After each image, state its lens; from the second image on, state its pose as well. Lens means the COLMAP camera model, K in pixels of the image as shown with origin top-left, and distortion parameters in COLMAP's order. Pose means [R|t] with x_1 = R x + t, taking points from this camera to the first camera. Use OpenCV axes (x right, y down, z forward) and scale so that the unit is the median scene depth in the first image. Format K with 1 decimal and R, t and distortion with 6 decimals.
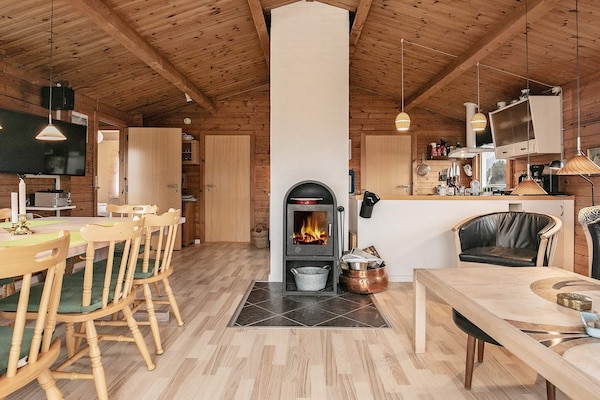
lens RADIAL K [[369.5, 0, 310.5], [0, 369.5, 185.8], [0, 0, 1]] dist [-0.022518, -0.003005]
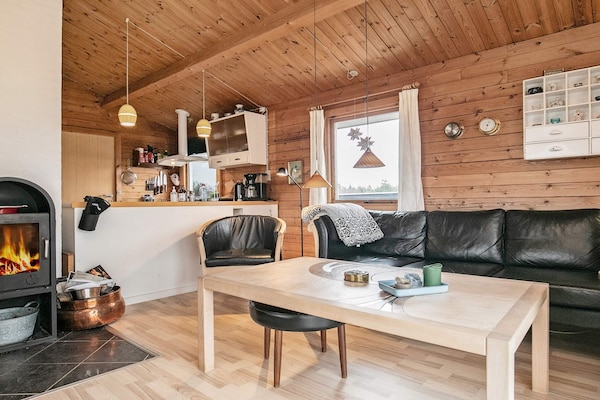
lens RADIAL K [[369.5, 0, 302.1], [0, 369.5, 201.1], [0, 0, 1]] dist [-0.022518, -0.003005]
pose [[0.654426, -0.006500, 0.756098, -0.139121], [0.013207, 0.999909, -0.002836, 0.033688], [-0.756011, 0.011842, 0.654452, 0.159416]]
